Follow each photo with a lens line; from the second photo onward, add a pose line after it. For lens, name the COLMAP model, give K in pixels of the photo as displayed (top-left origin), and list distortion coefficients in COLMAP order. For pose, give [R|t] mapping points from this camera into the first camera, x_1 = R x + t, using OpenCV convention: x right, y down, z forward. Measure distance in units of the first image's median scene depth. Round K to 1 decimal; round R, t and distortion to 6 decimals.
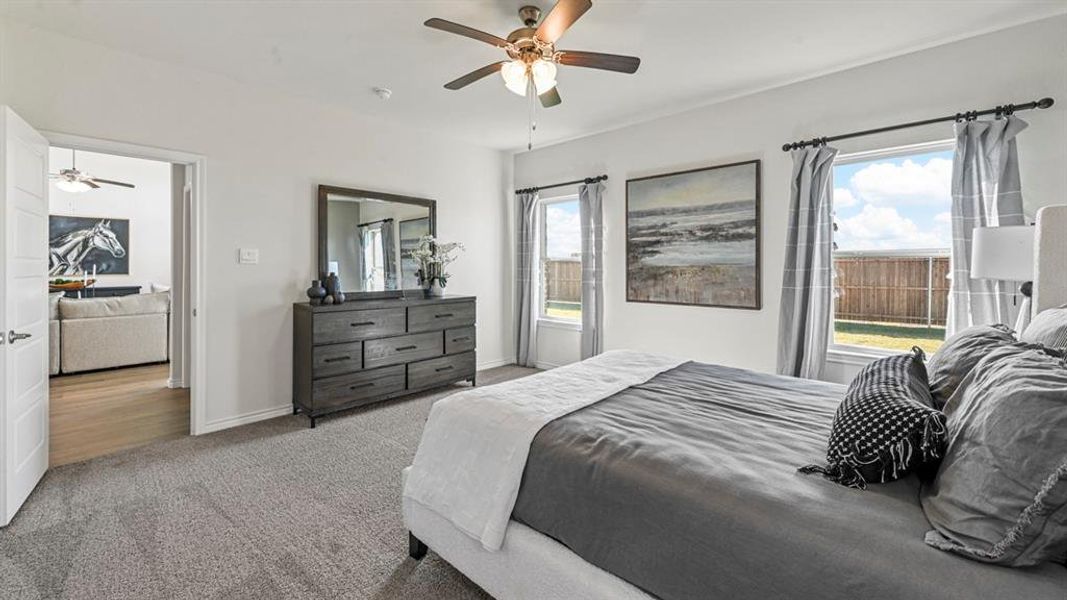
lens RADIAL K [[416.2, 0, 532.5], [0, 416.2, 270.8], [0, 0, 1]] dist [0.003214, 0.000187]
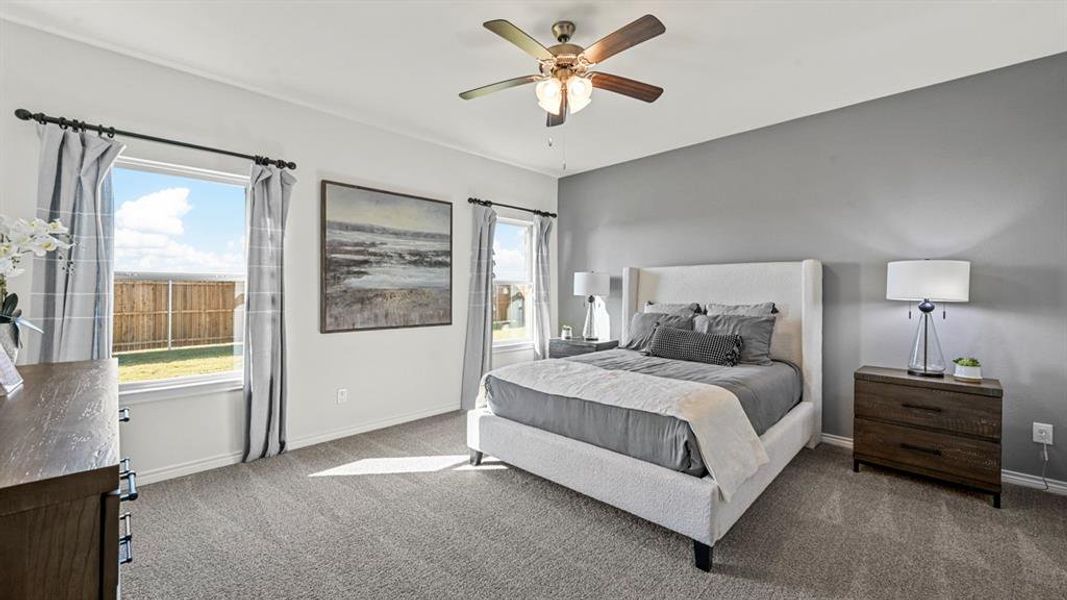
lens RADIAL K [[416.2, 0, 533.1], [0, 416.2, 294.7], [0, 0, 1]] dist [0.003214, 0.000187]
pose [[0.050344, -0.007923, 0.998701, -0.585919], [0.009332, 0.999929, 0.007462, -0.001833], [-0.998688, 0.008944, 0.050414, 0.603955]]
